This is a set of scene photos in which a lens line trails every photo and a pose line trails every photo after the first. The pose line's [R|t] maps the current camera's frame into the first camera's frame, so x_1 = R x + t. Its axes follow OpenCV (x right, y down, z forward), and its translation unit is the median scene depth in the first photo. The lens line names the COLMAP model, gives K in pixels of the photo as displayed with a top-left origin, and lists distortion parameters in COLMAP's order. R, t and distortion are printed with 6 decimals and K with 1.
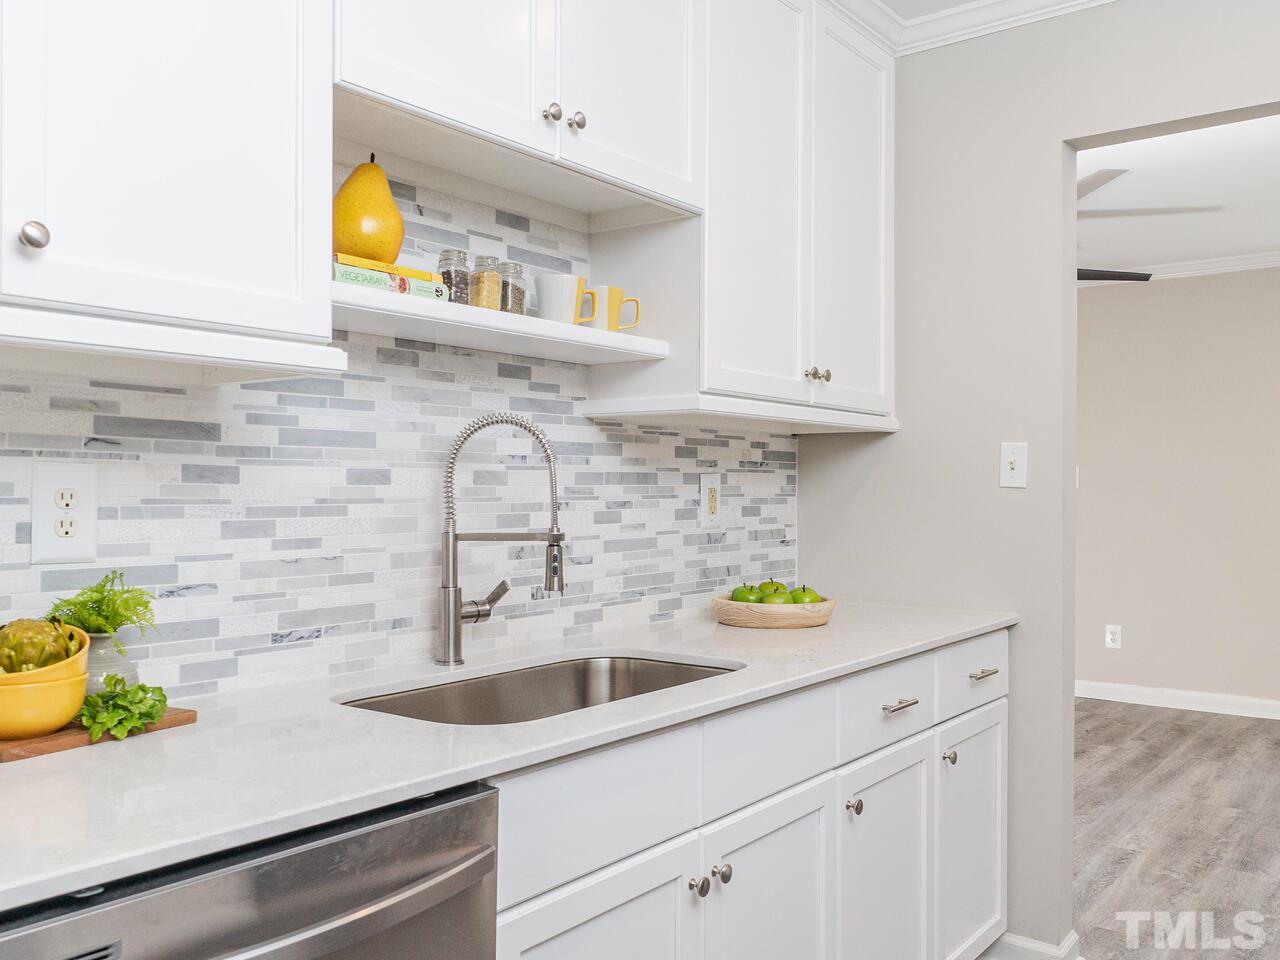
lens RADIAL K [[1103.5, 0, 641.6], [0, 1103.5, 482.3], [0, 0, 1]] dist [-0.008138, 0.018778]
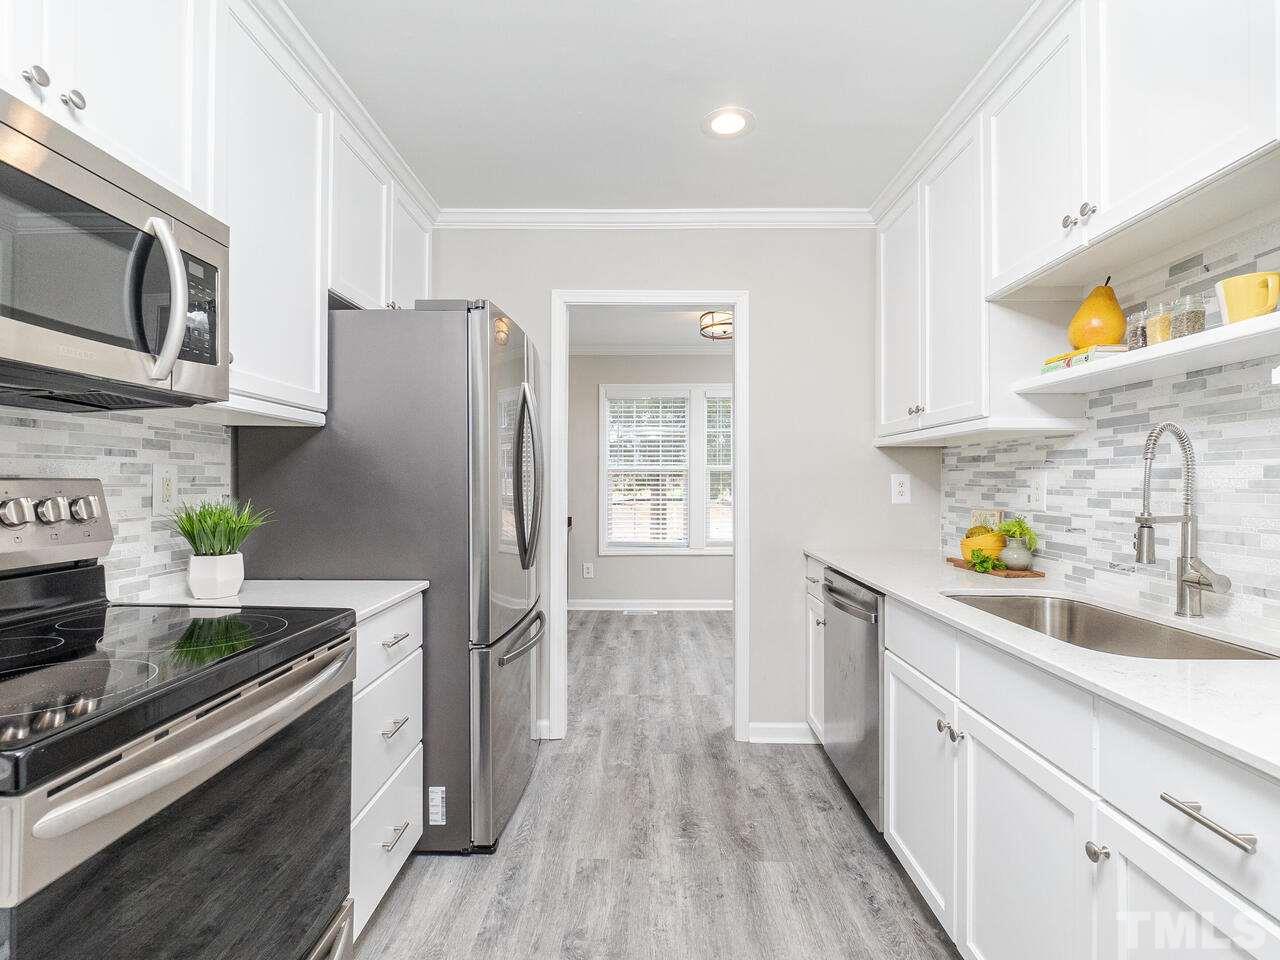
lens RADIAL K [[617.7, 0, 646.4], [0, 617.7, 479.9], [0, 0, 1]] dist [-0.008418, 0.002889]
pose [[-0.797965, -0.005725, -0.602677, 0.693819], [-0.001315, 0.999969, -0.007758, 0.009215], [0.602702, -0.005398, -0.797948, 1.069761]]
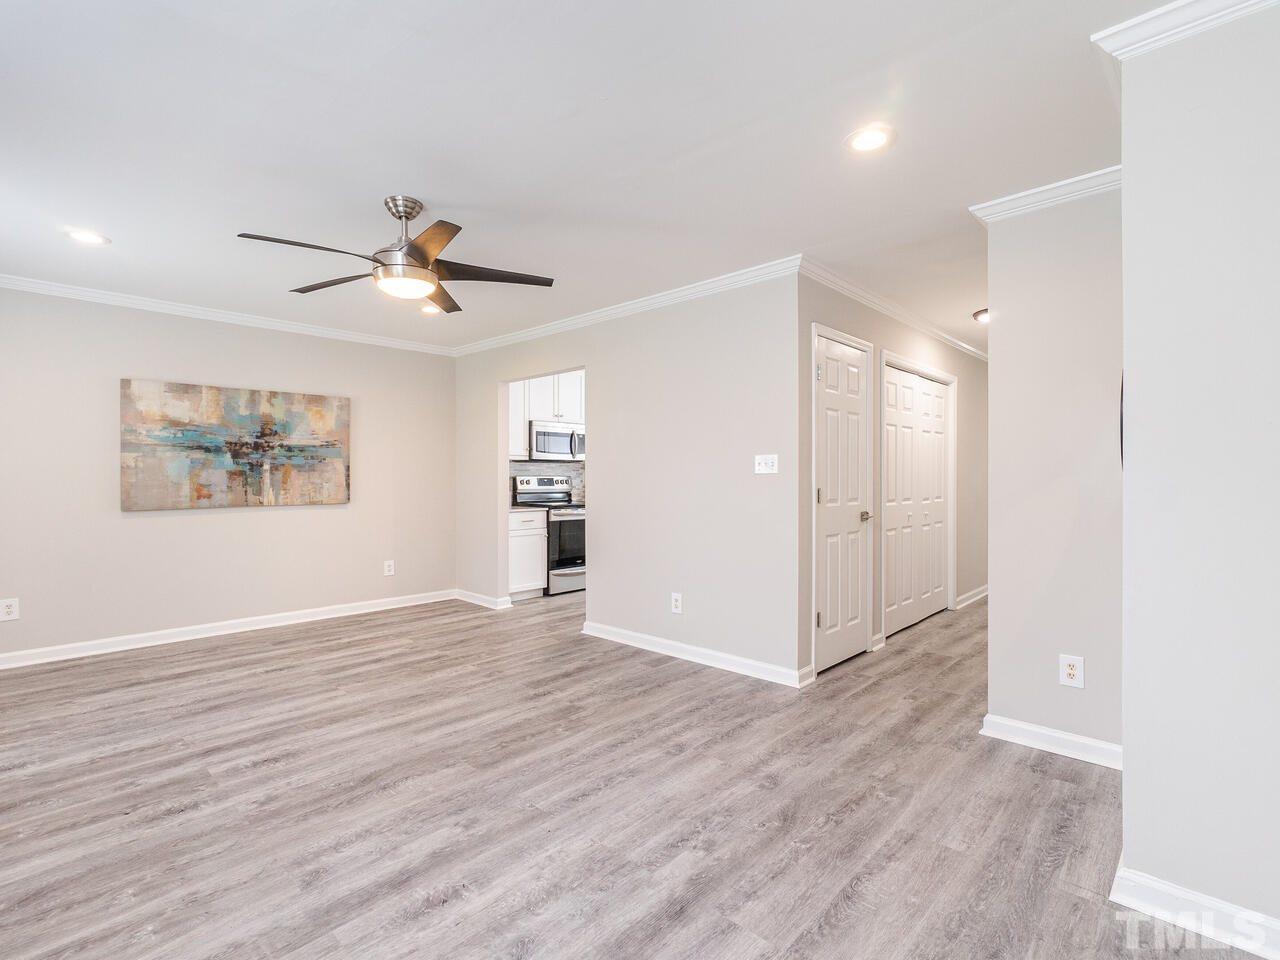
lens RADIAL K [[617.7, 0, 643.2], [0, 617.7, 475.1], [0, 0, 1]] dist [-0.008418, 0.002889]
pose [[-0.994583, -0.003615, 0.103879, 0.071219], [-0.004184, 0.999977, -0.005255, 0.013795], [-0.103858, -0.005661, -0.994576, 3.331632]]
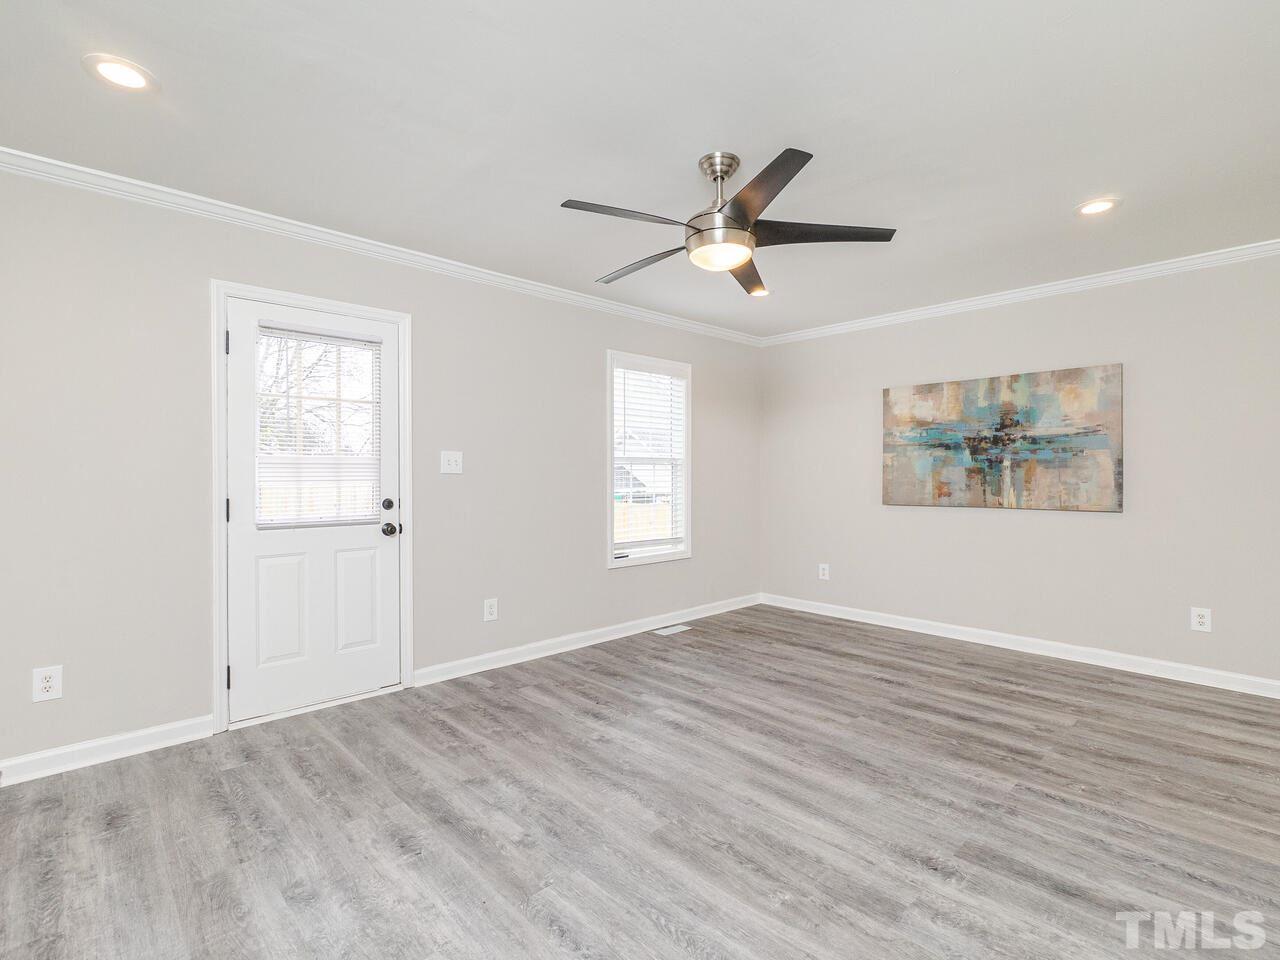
lens RADIAL K [[617.7, 0, 648.4], [0, 617.7, 472.8], [0, 0, 1]] dist [-0.008418, 0.002889]
pose [[0.156502, -0.001397, 0.987677, -0.415753], [-0.003783, 0.999991, 0.002014, 0.008661], [-0.987670, -0.004051, 0.156495, 2.102983]]
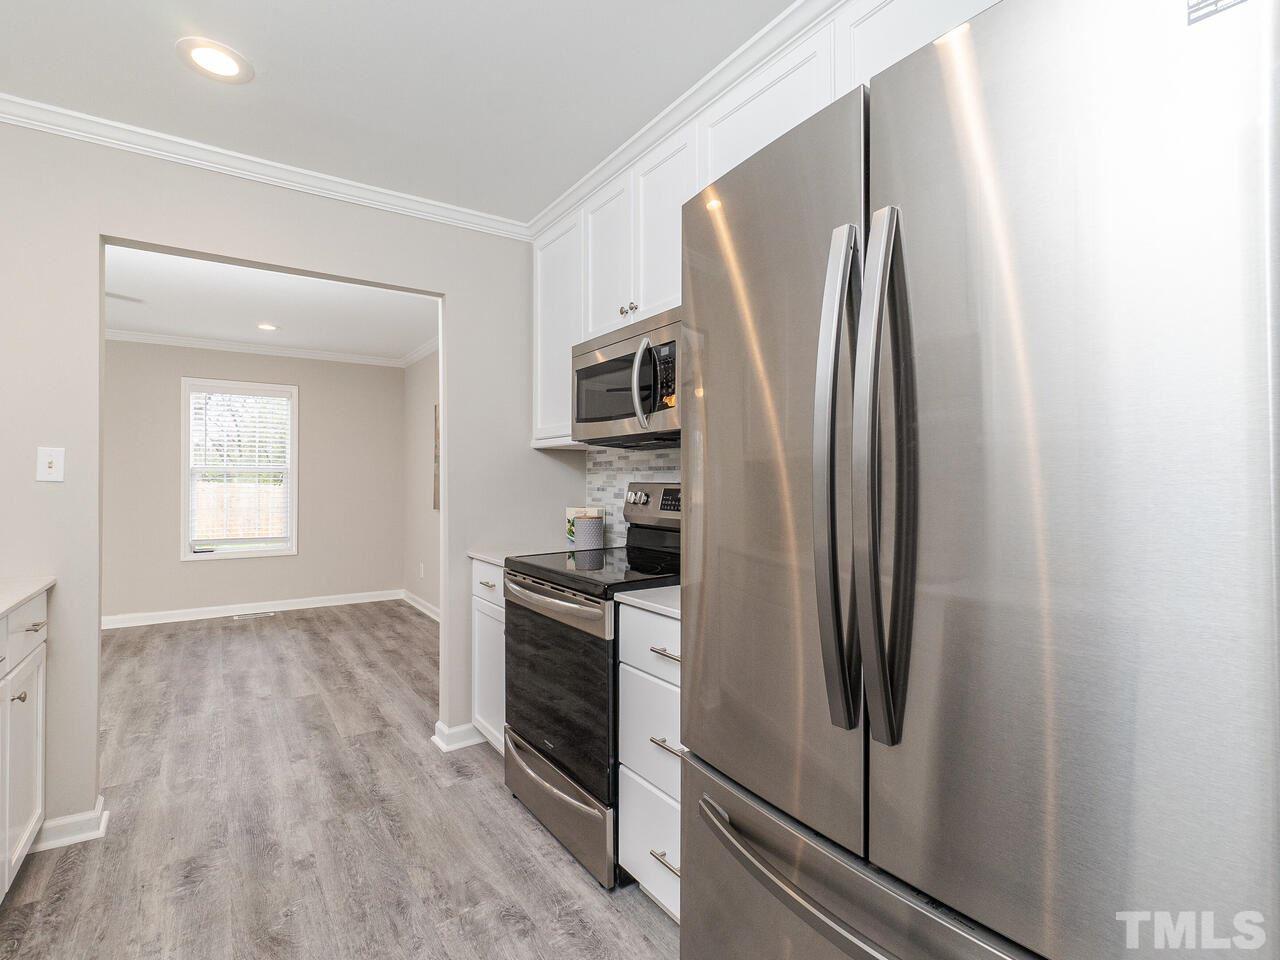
lens RADIAL K [[617.7, 0, 645.3], [0, 617.7, 478.0], [0, 0, 1]] dist [-0.008418, 0.002889]
pose [[0.305987, 0.003387, 0.952030, -0.179274], [-0.005641, 0.999983, -0.001745, -0.002693], [-0.952019, -0.004837, 0.306000, 0.119845]]
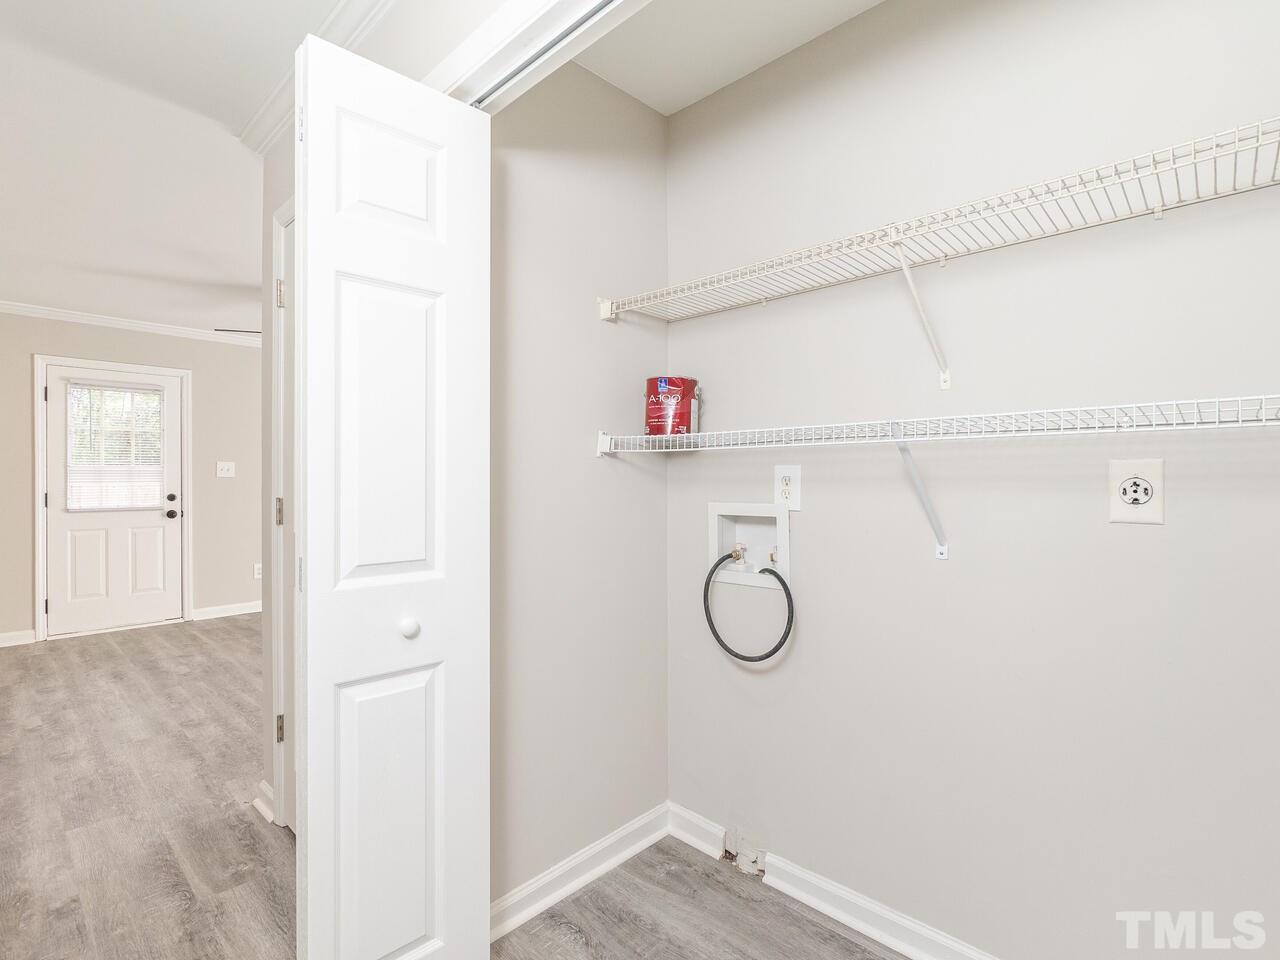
lens RADIAL K [[617.7, 0, 642.6], [0, 617.7, 467.9], [0, 0, 1]] dist [-0.008418, 0.002889]
pose [[0.105230, 0.017337, 0.994297, -1.083434], [-0.001713, 0.999850, -0.017252, 0.018214], [-0.994446, 0.000112, 0.105244, 1.025791]]
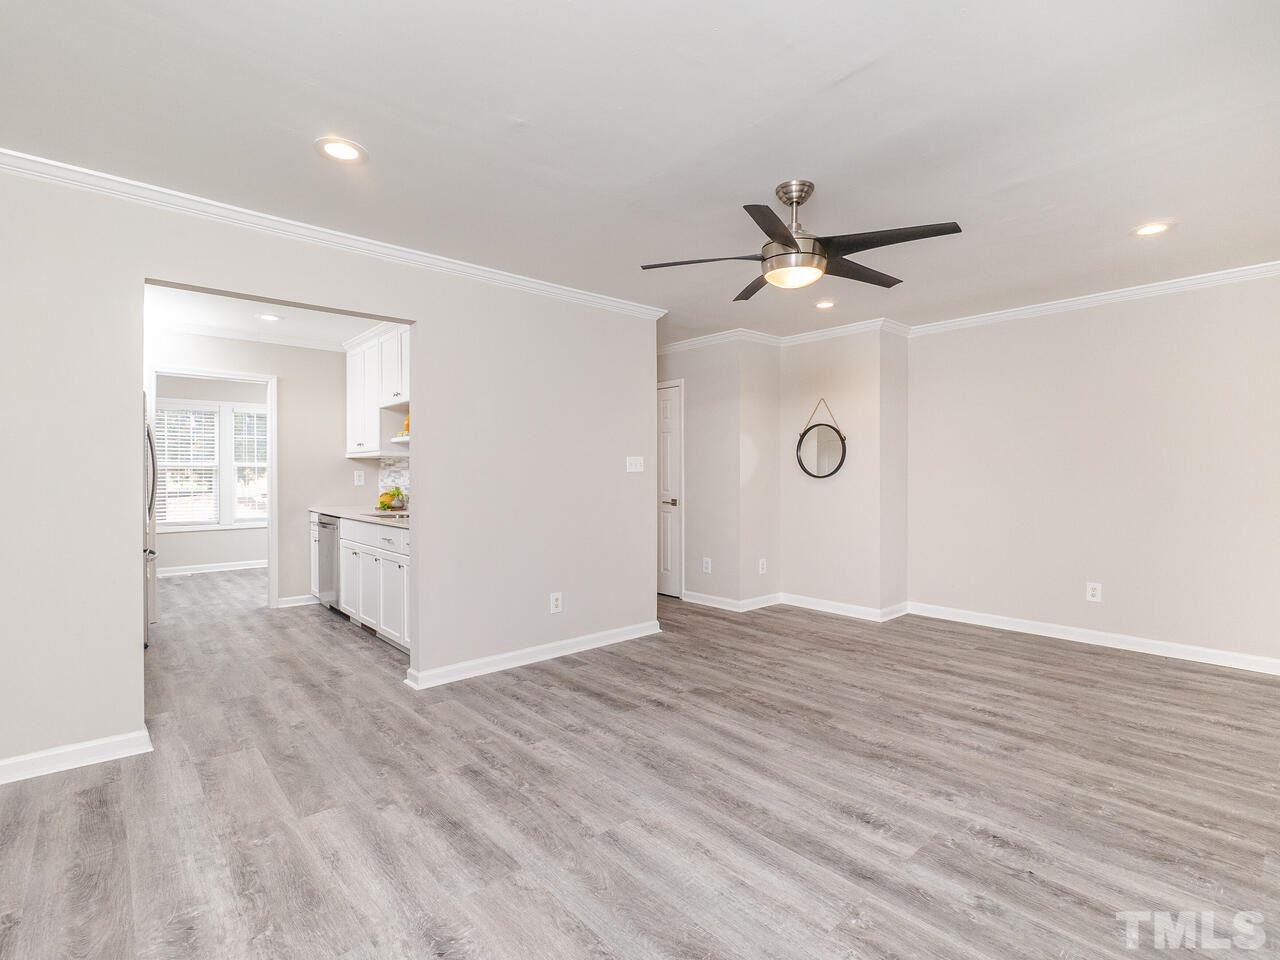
lens RADIAL K [[617.7, 0, 647.4], [0, 617.7, 478.7], [0, 0, 1]] dist [-0.008418, 0.002889]
pose [[-0.189475, 0.003893, -0.981878, 1.890429], [0.004769, 0.999984, 0.003044, 0.017378], [0.981874, -0.004105, -0.189491, 2.097111]]
